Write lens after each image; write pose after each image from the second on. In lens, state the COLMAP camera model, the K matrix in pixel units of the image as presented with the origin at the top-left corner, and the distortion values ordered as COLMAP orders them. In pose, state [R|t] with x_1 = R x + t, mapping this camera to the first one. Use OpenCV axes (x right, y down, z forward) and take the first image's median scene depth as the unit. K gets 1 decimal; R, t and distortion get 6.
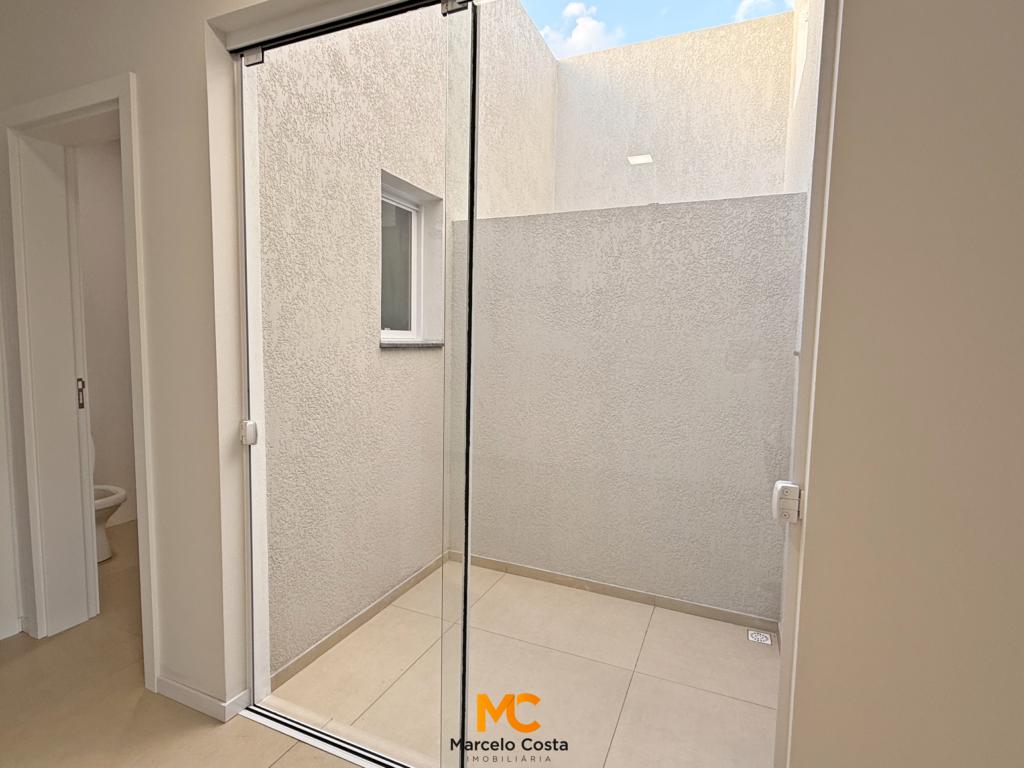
lens RADIAL K [[518.3, 0, 507.2], [0, 518.3, 381.7], [0, 0, 1]] dist [-0.000288, 0.000563]
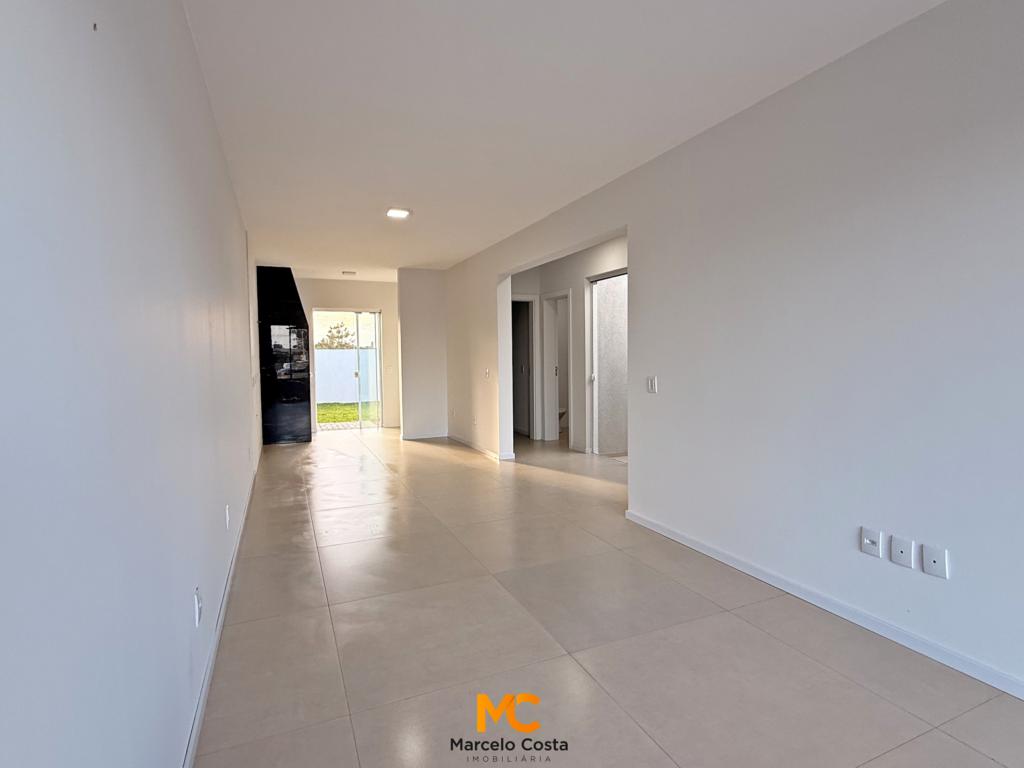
lens RADIAL K [[518.3, 0, 507.2], [0, 518.3, 381.7], [0, 0, 1]] dist [-0.000288, 0.000563]
pose [[0.729043, 0.002320, -0.684464, 1.606764], [-0.031226, 0.999066, -0.029873, 0.254854], [0.683756, 0.043152, 0.728434, -2.147206]]
